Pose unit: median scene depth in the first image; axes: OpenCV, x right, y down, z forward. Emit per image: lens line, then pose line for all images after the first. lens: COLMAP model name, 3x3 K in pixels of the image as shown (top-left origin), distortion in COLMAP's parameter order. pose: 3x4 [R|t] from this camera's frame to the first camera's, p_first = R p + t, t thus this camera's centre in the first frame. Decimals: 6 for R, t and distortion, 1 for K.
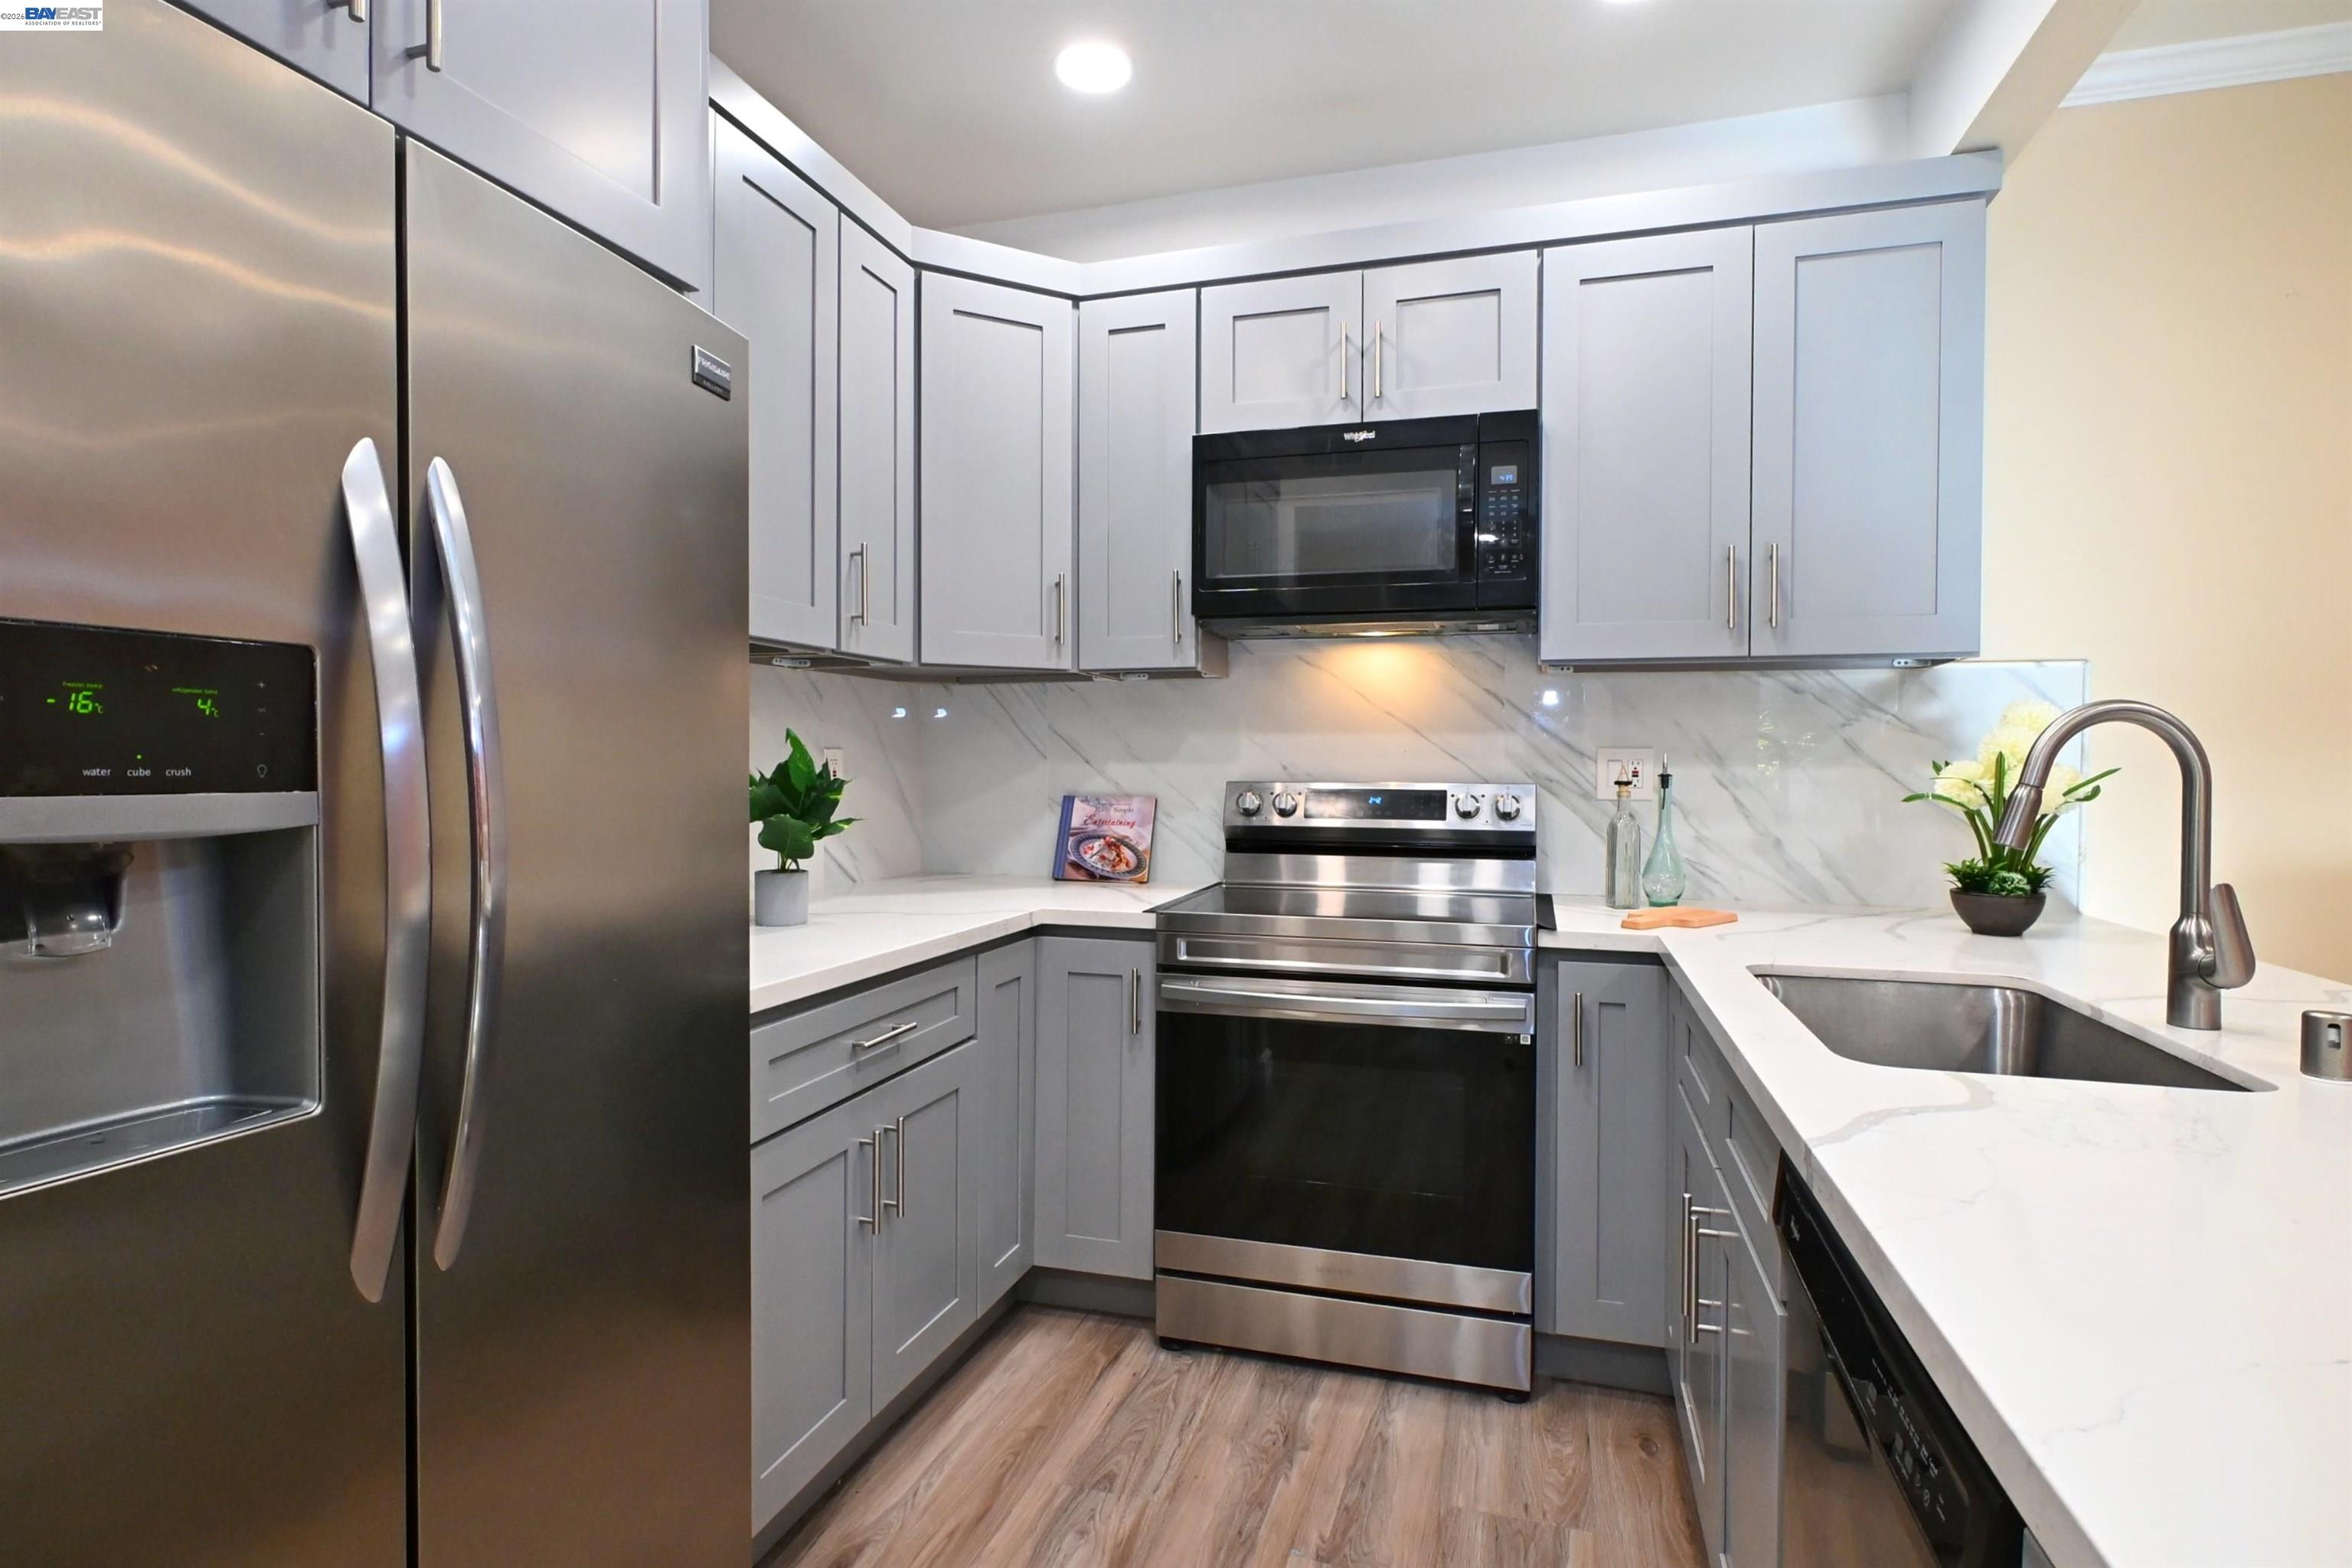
lens RADIAL K [[1200.1, 0, 1176.0], [0, 1200.1, 784.0], [0, 0, 1]] dist [-0.000912, -0.000061]
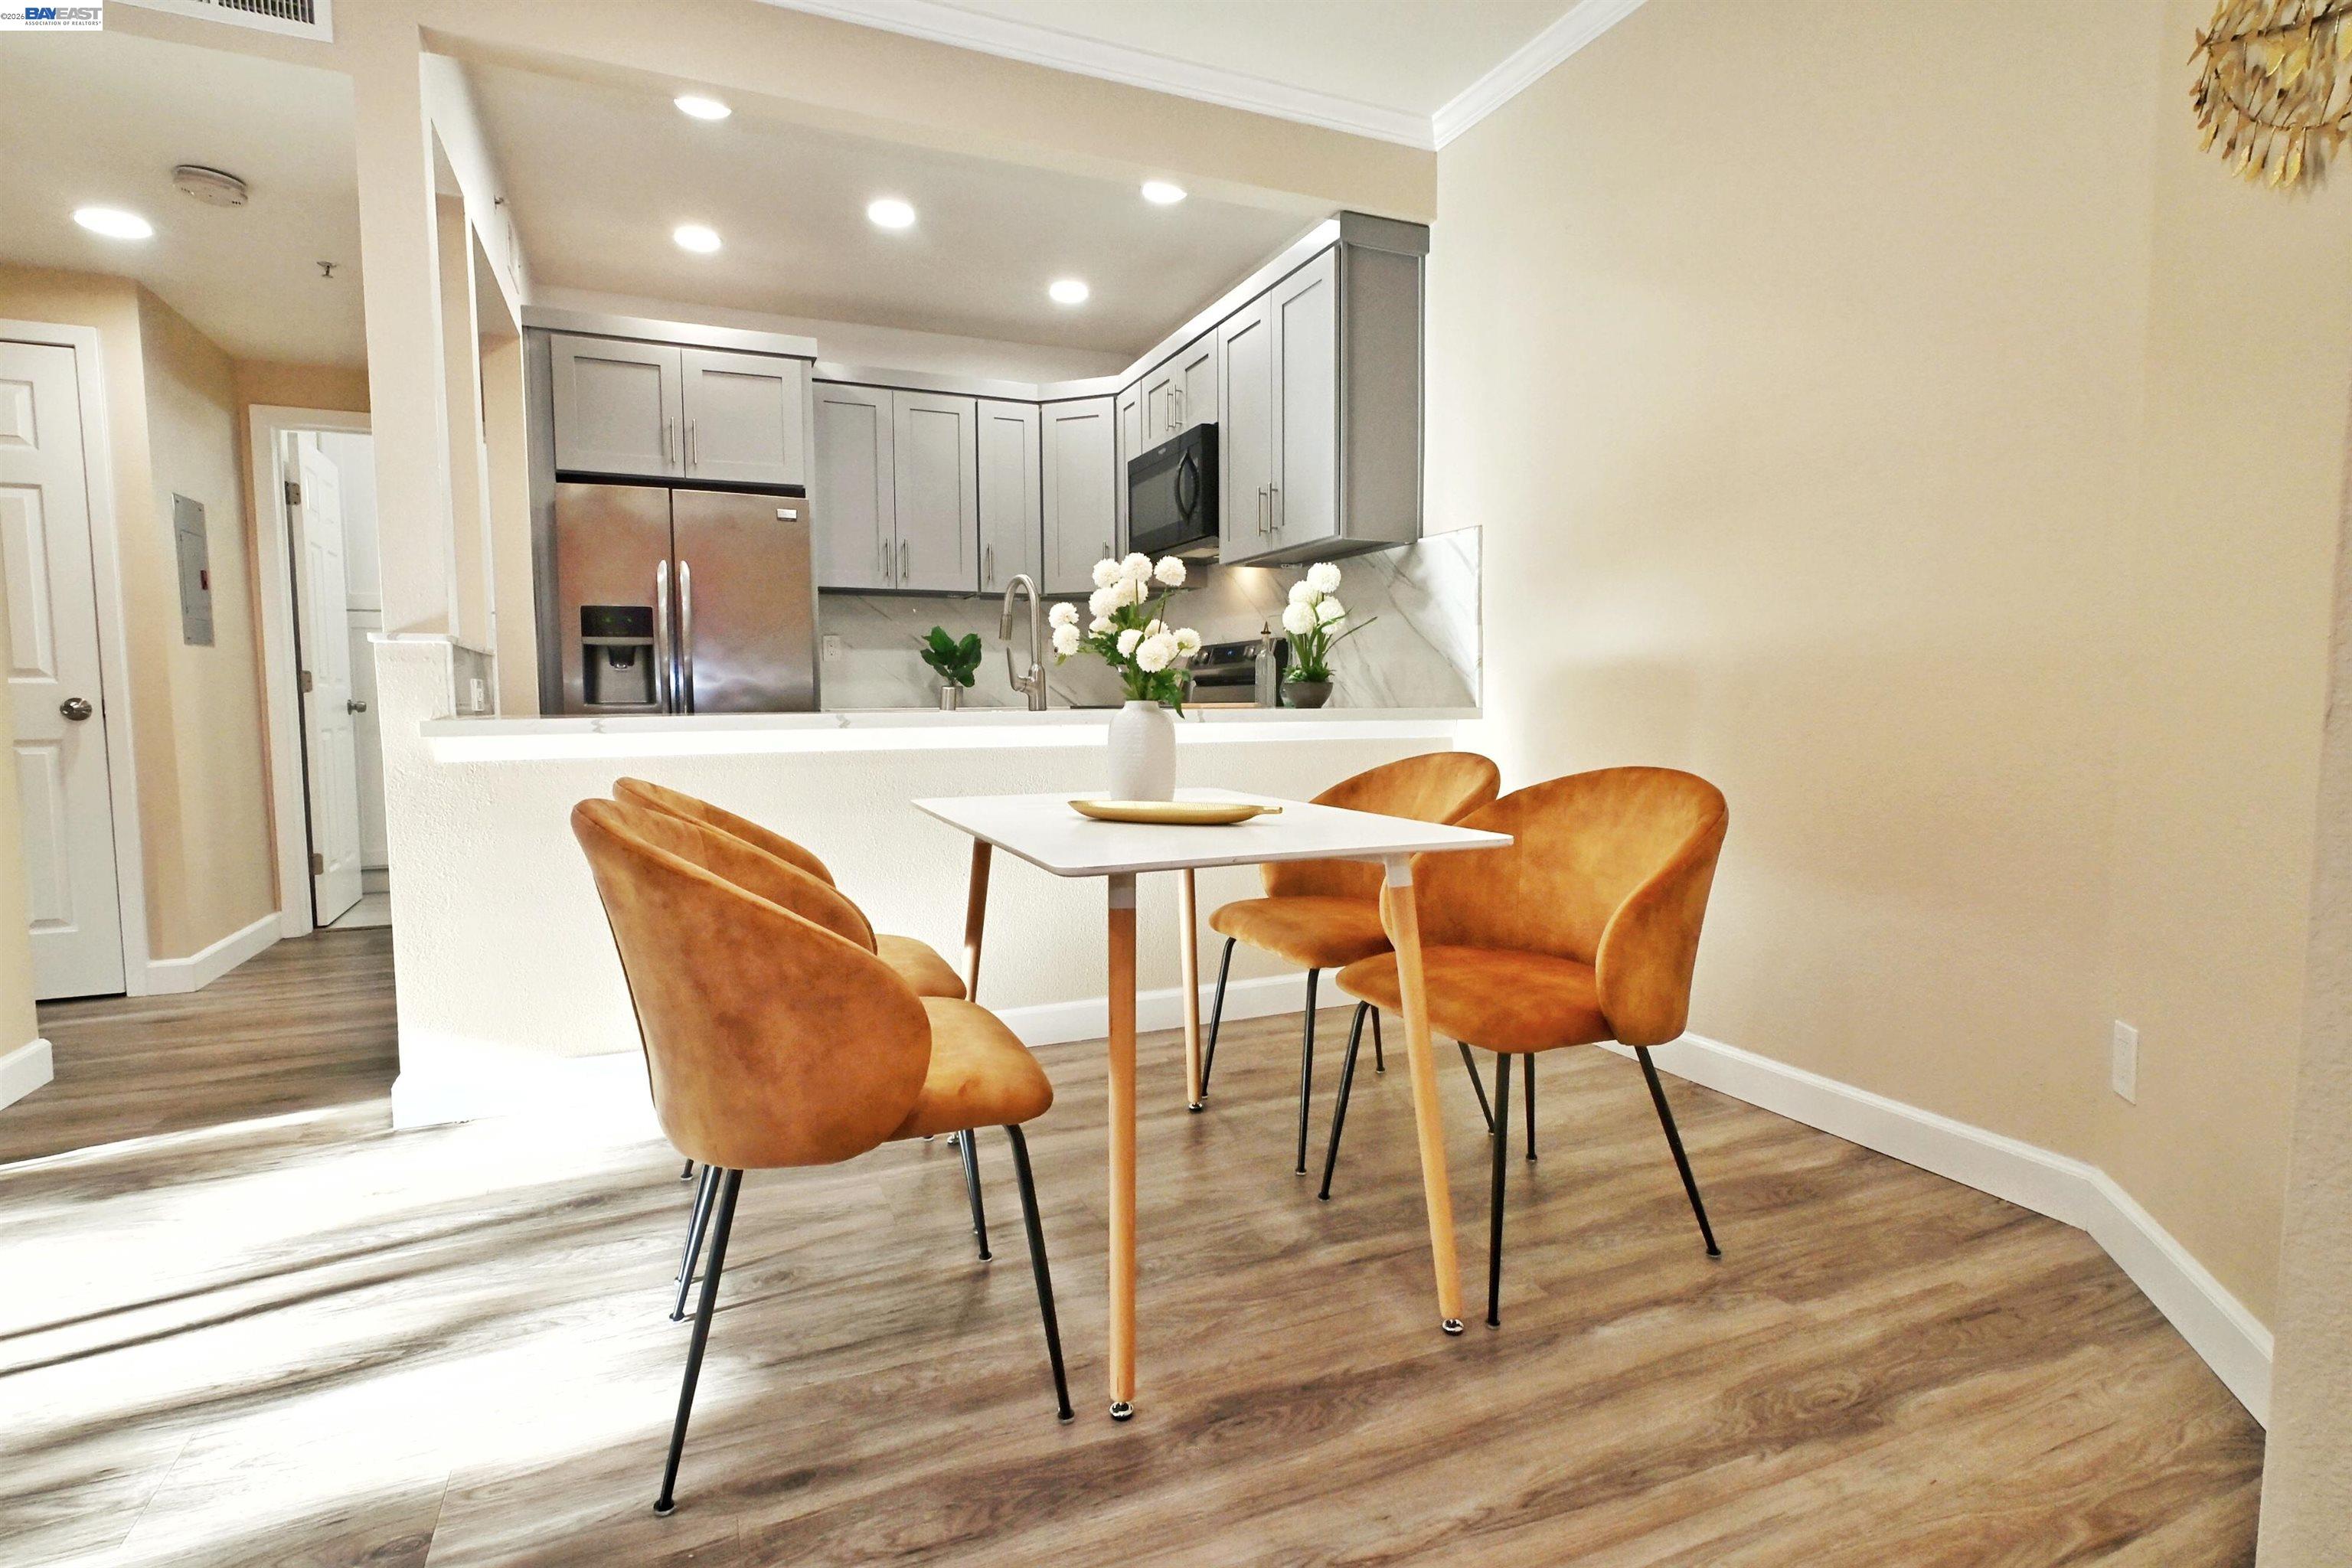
lens RADIAL K [[1150.3, 0, 1176.0], [0, 1150.3, 784.0], [0, 0, 1]] dist [-0.005348, -0.000749]
pose [[0.648983, 0.046349, -0.759390, 1.467329], [-0.001921, 0.998239, 0.059285, 0.111099], [0.760801, -0.037017, 0.647929, -0.142828]]
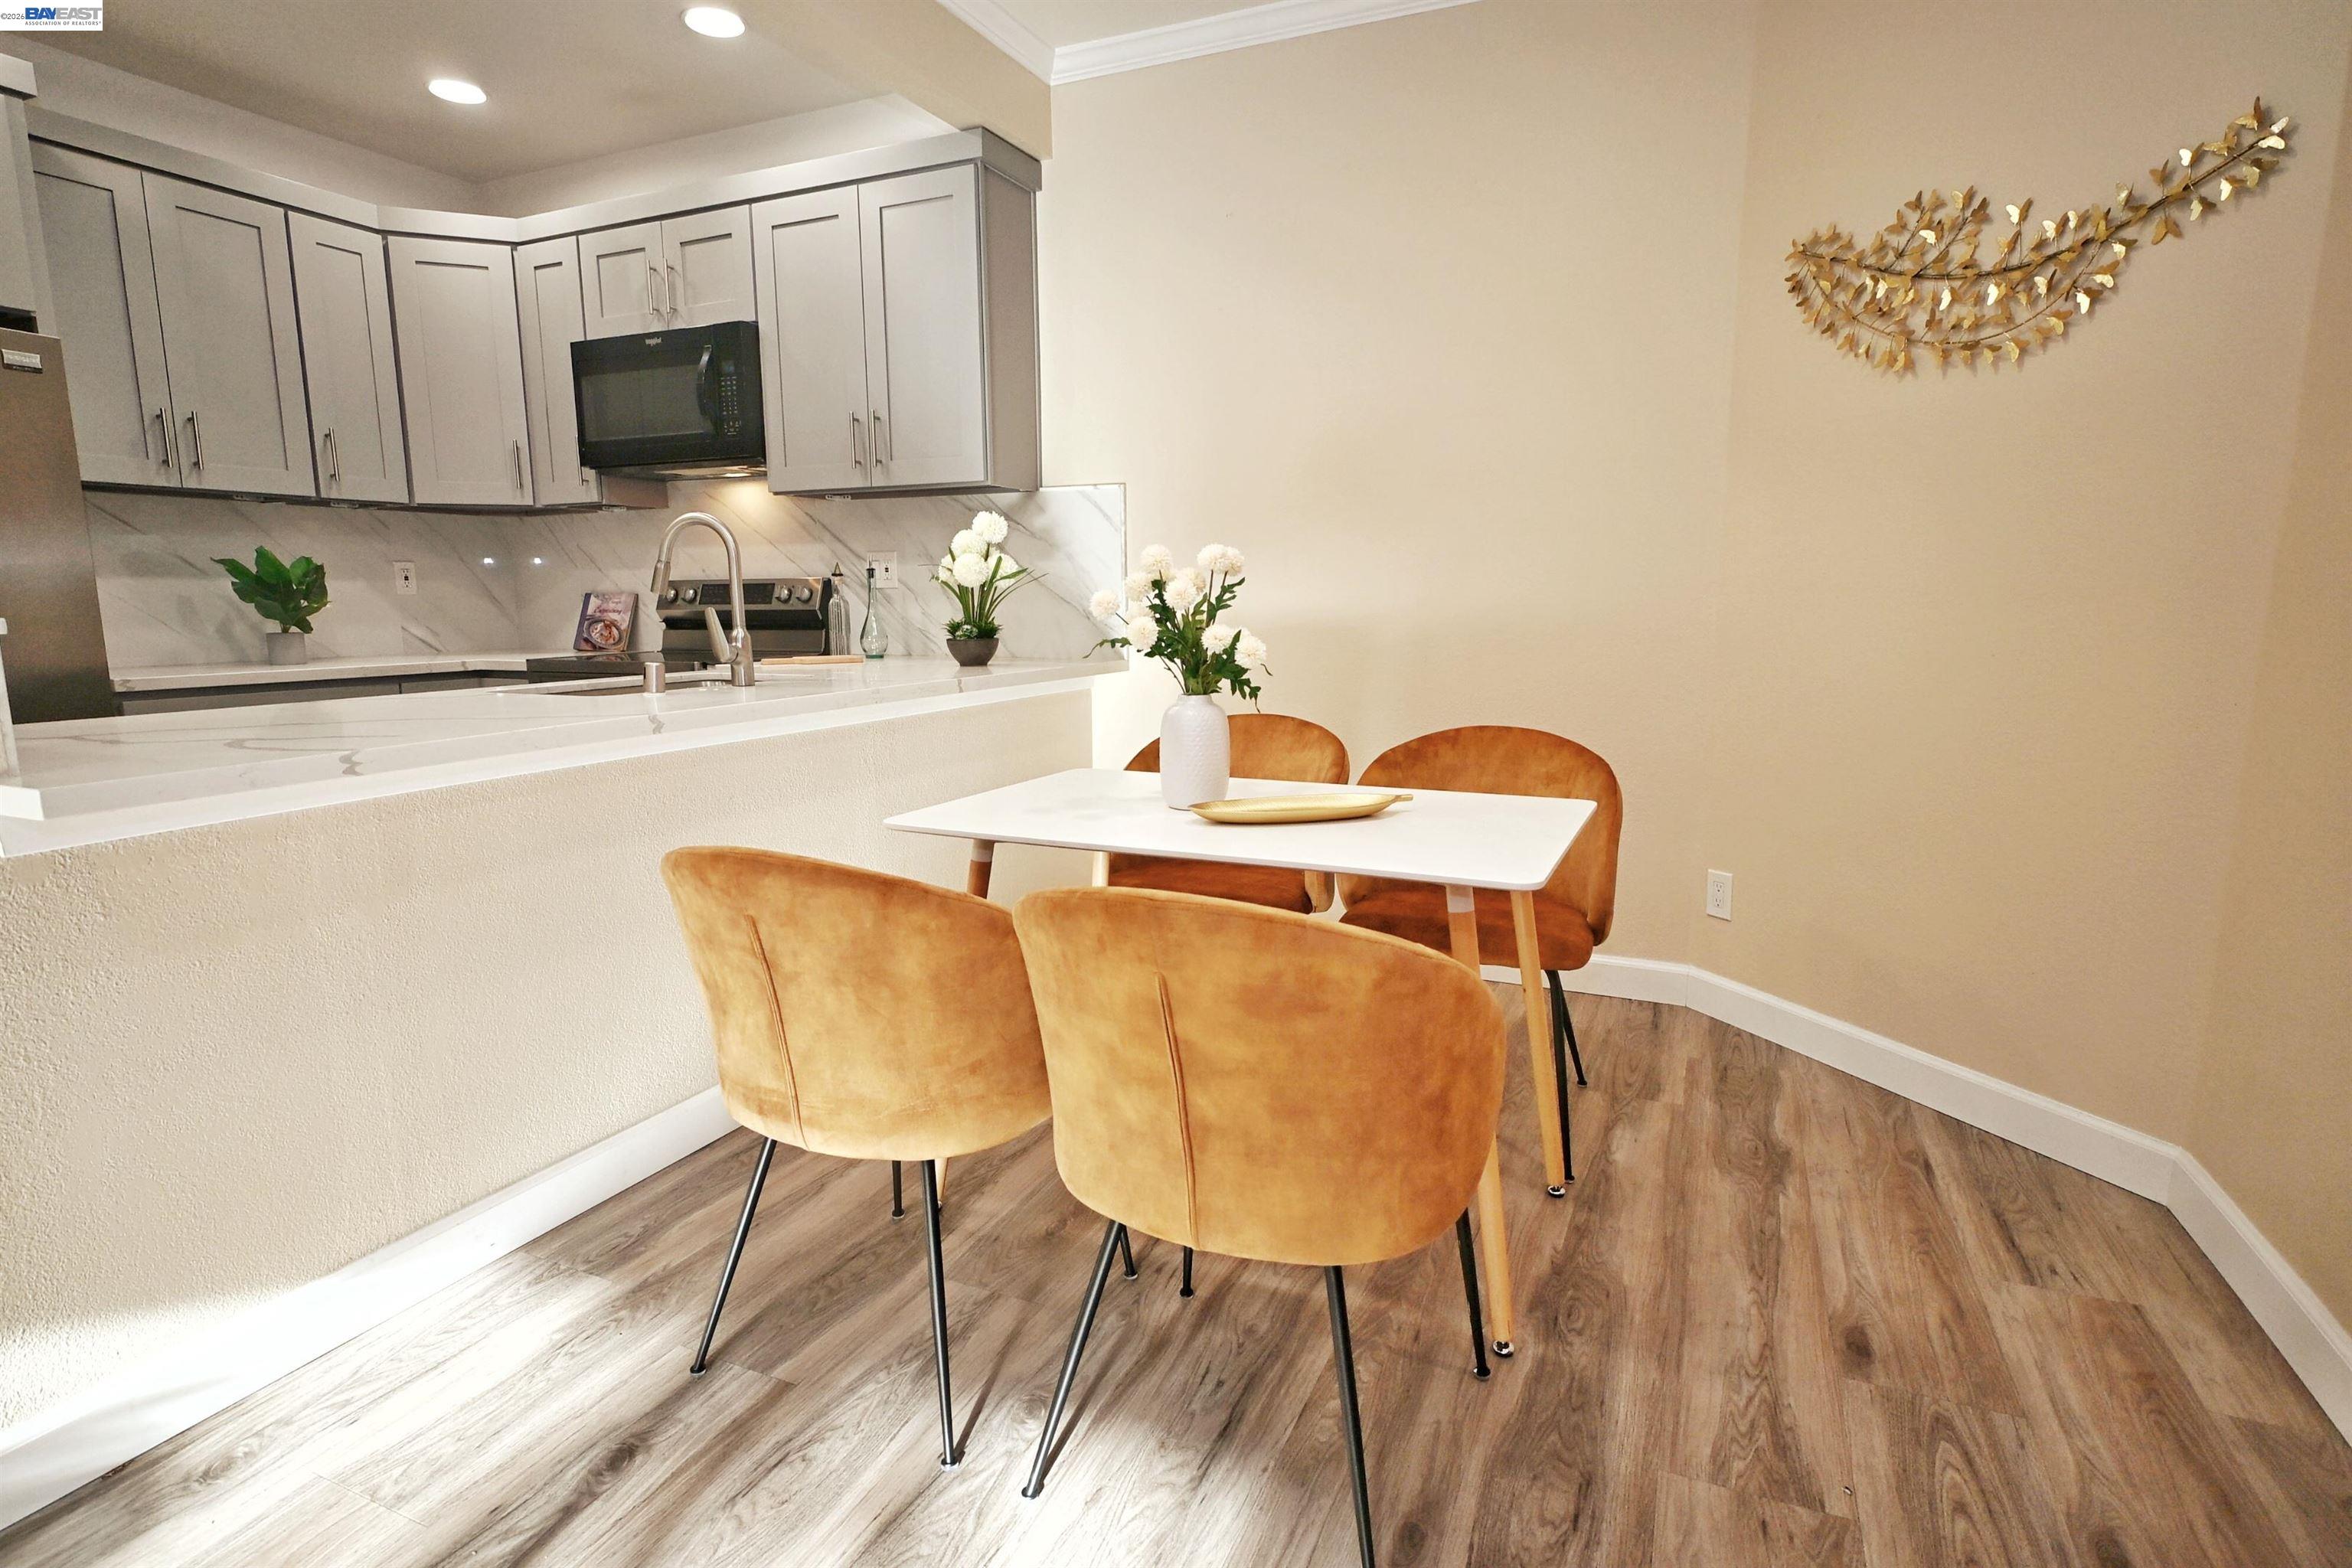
lens RADIAL K [[1196.7, 0, 1176.0], [0, 1196.7, 784.0], [0, 0, 1]] dist [-0.000288, 0.000566]
pose [[0.991622, 0.008728, -0.128882, 0.949543], [0.009477, 0.990110, 0.139972, 0.050242], [0.128829, -0.140020, 0.981732, -0.432278]]
